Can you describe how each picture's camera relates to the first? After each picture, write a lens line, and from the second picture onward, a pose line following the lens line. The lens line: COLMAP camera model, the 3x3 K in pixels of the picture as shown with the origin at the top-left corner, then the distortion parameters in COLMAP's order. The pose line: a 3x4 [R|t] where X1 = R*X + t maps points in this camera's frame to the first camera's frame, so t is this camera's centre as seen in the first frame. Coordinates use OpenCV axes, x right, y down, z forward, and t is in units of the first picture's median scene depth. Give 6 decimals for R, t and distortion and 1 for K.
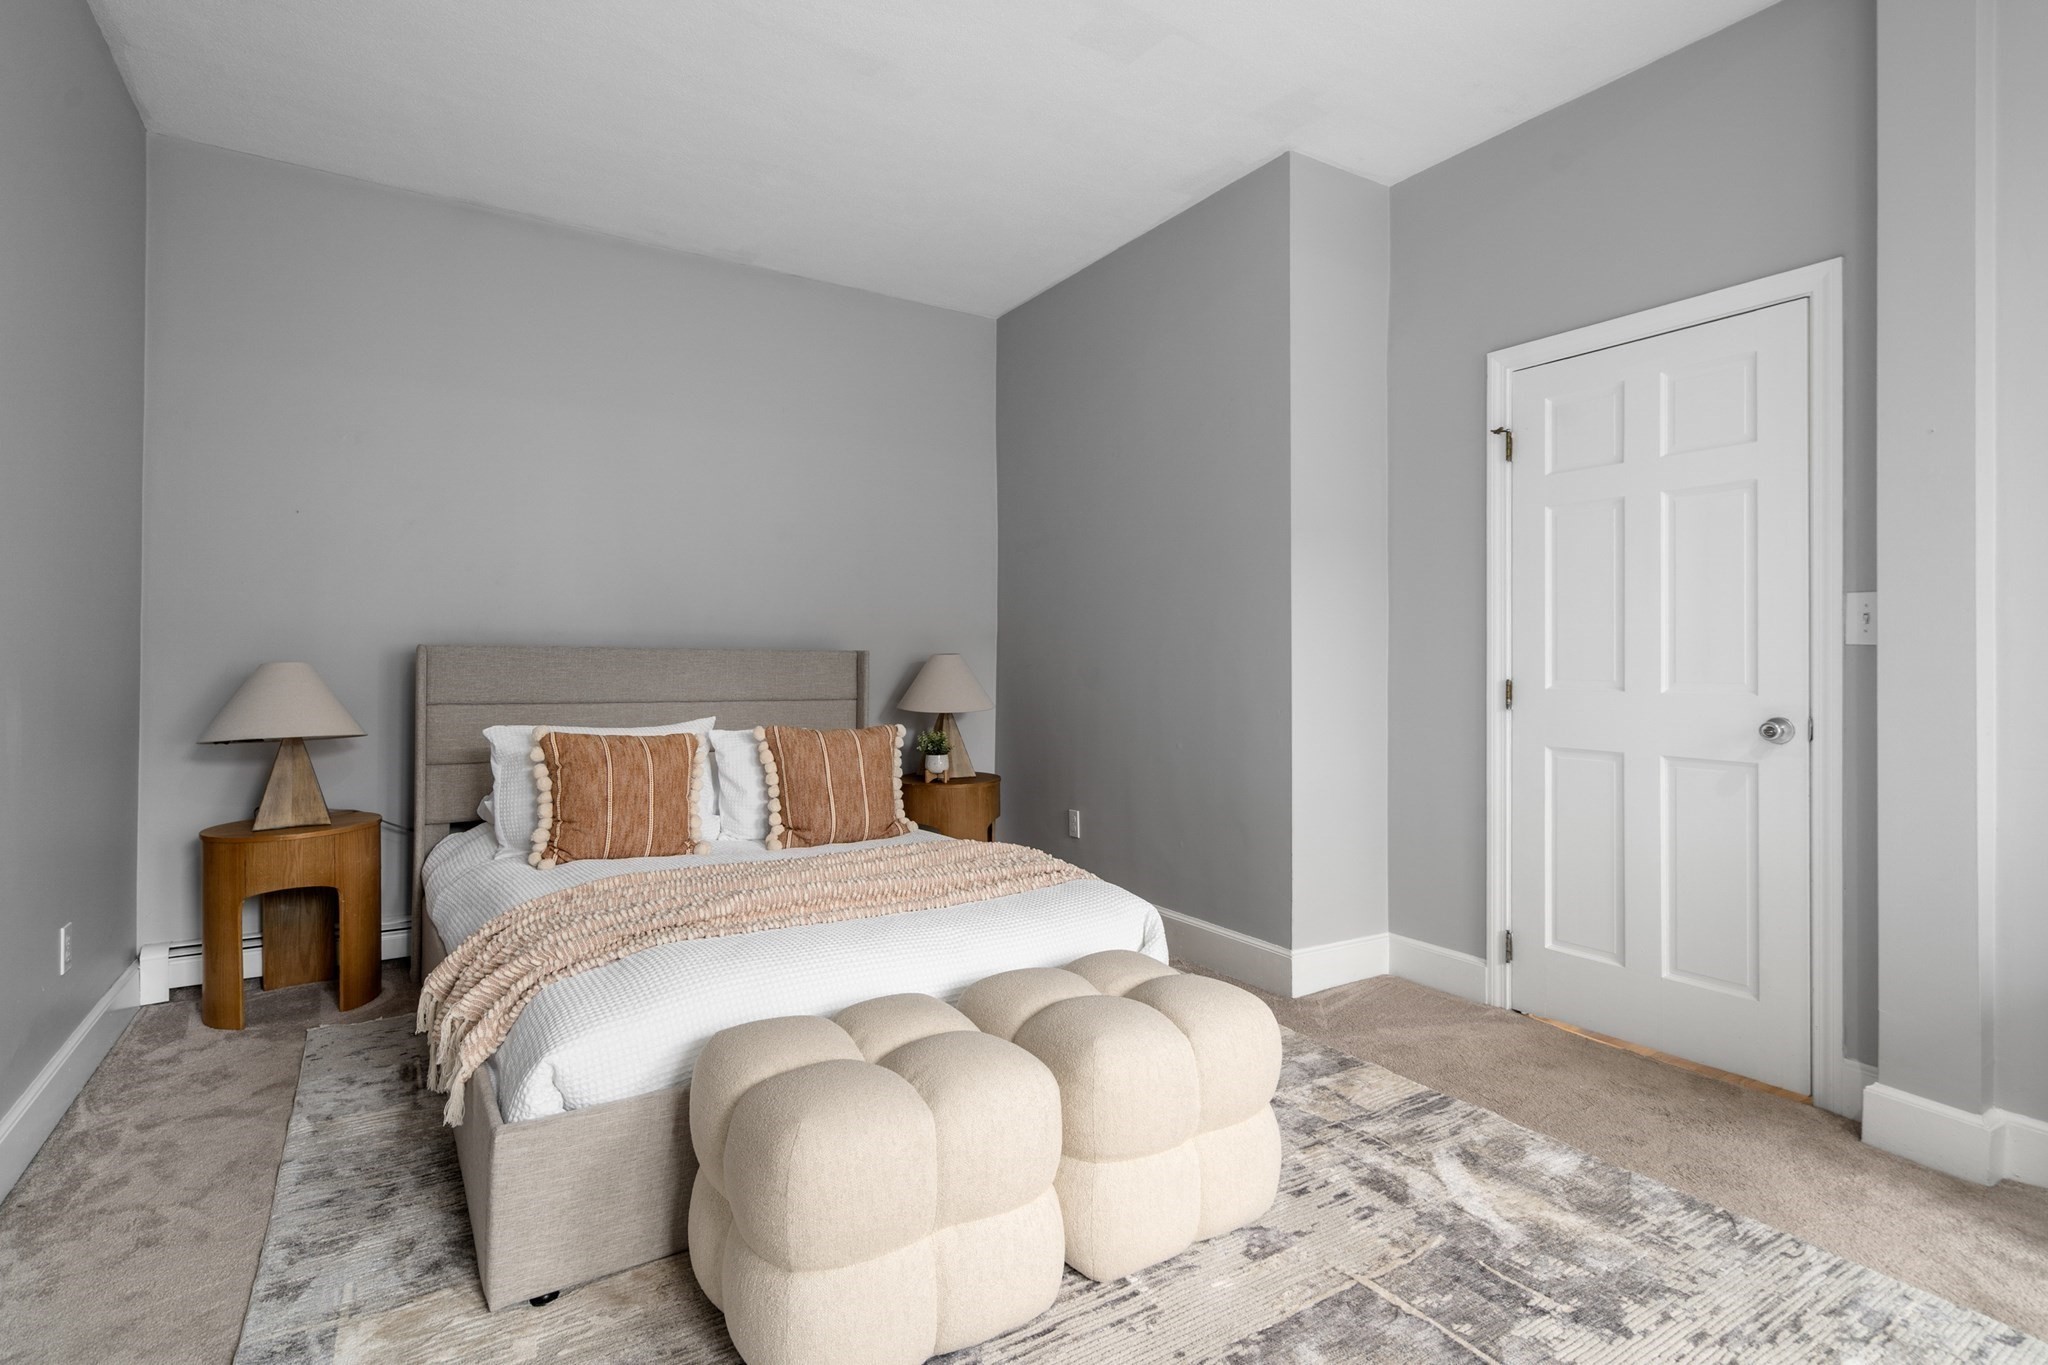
lens RADIAL K [[977.3, 0, 1021.5], [0, 977.3, 665.7], [0, 0, 1]] dist [-0.001681, -0.000012]
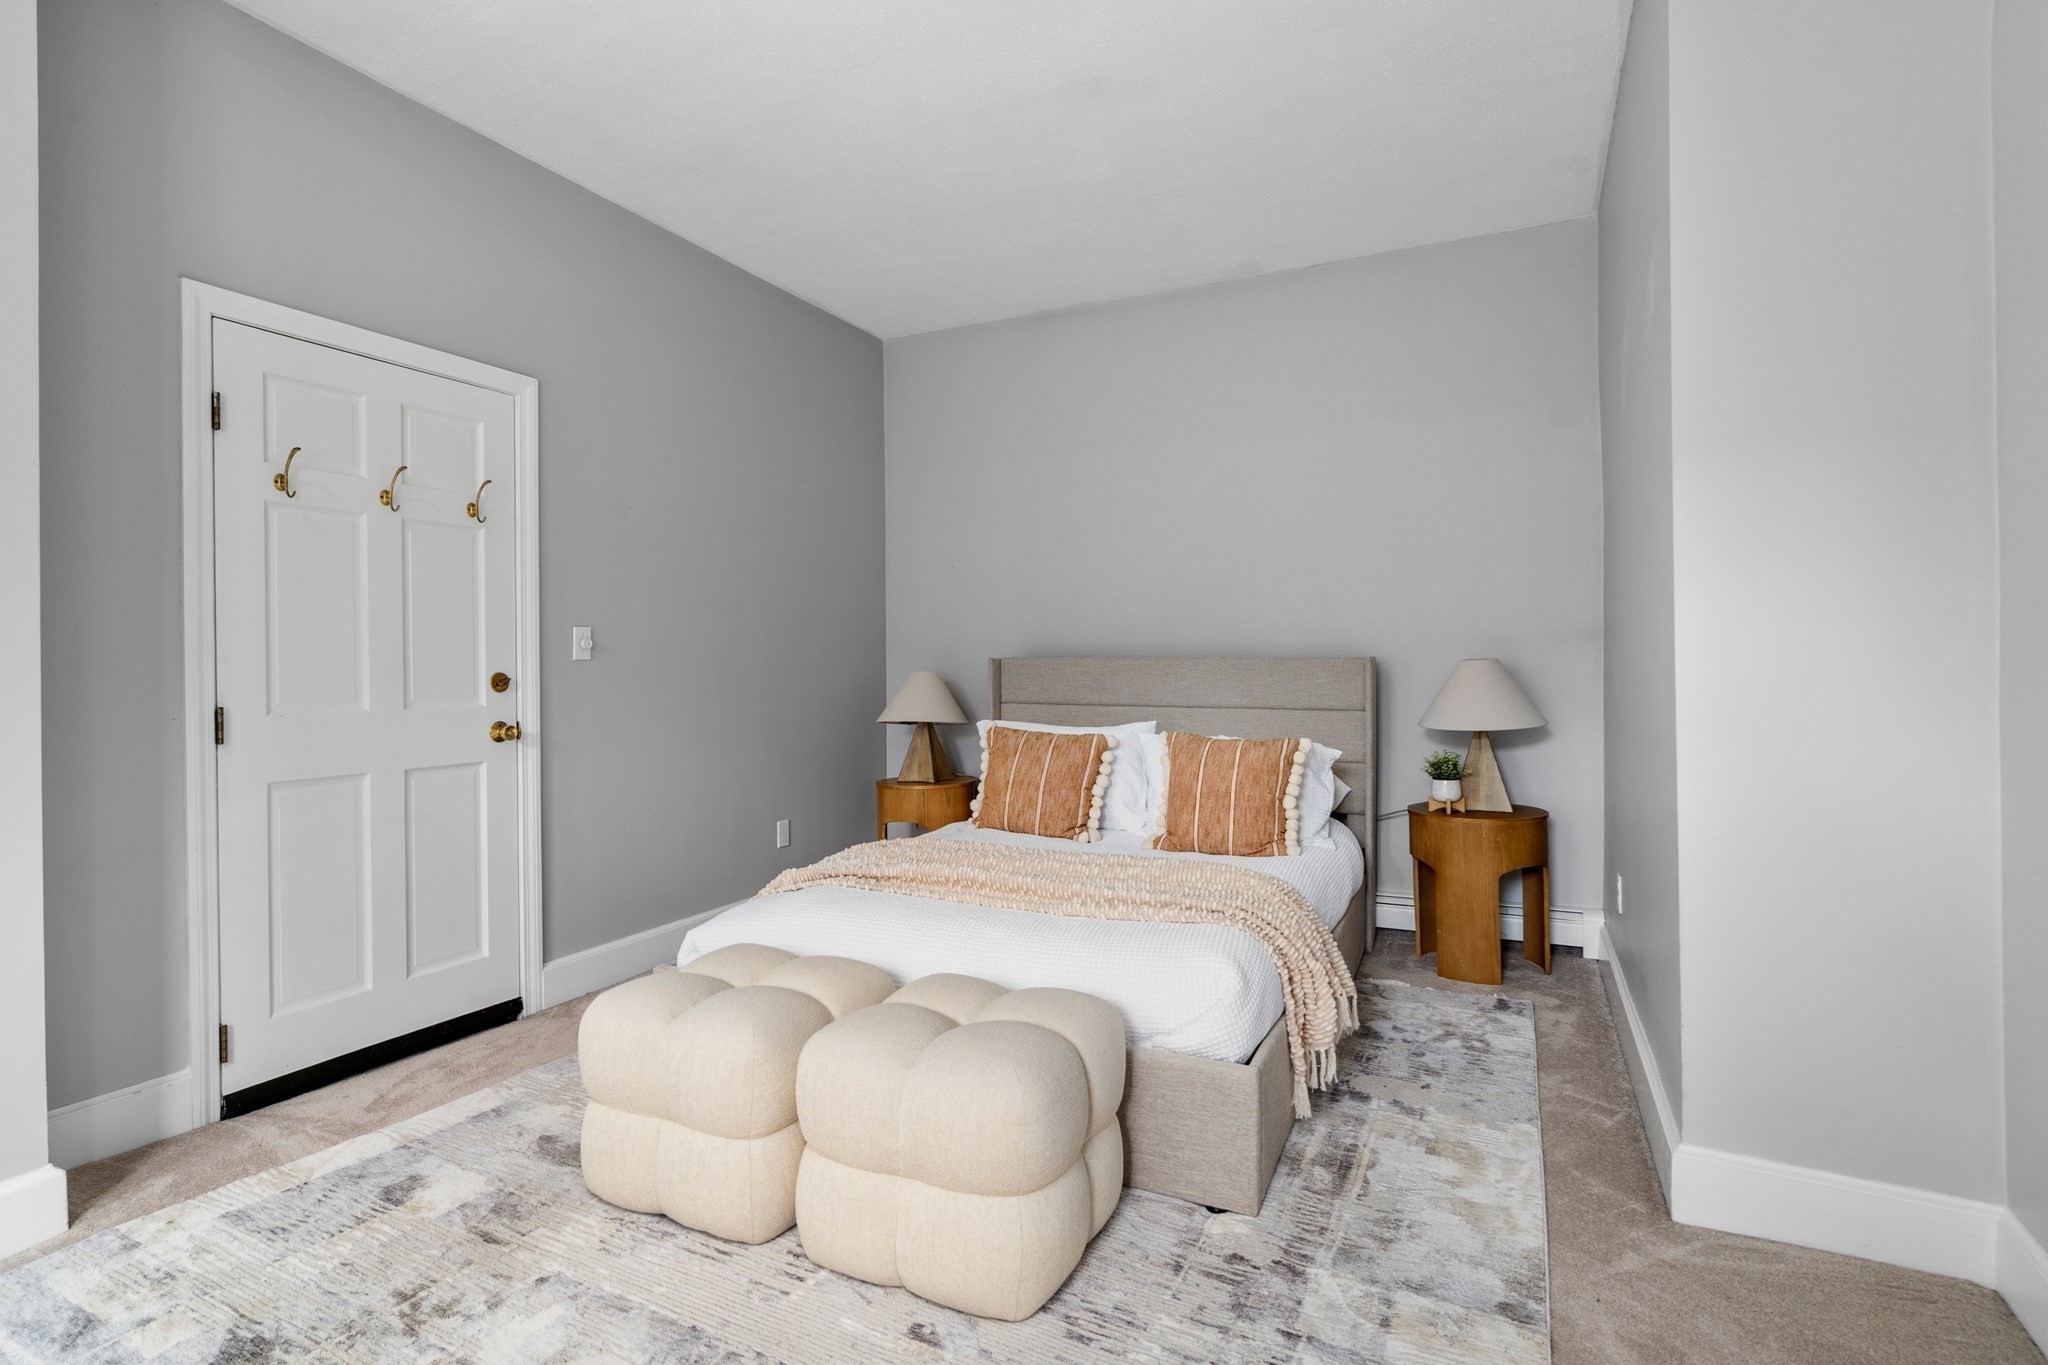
lens RADIAL K [[977.3, 0, 1029.7], [0, 977.3, 683.1], [0, 0, 1]] dist [-0.001681, -0.000012]
pose [[0.530955, 0.009209, -0.847350, 0.558740], [0.002249, 0.999922, 0.012276, -0.003686], [0.847397, -0.008424, 0.530893, 0.326152]]
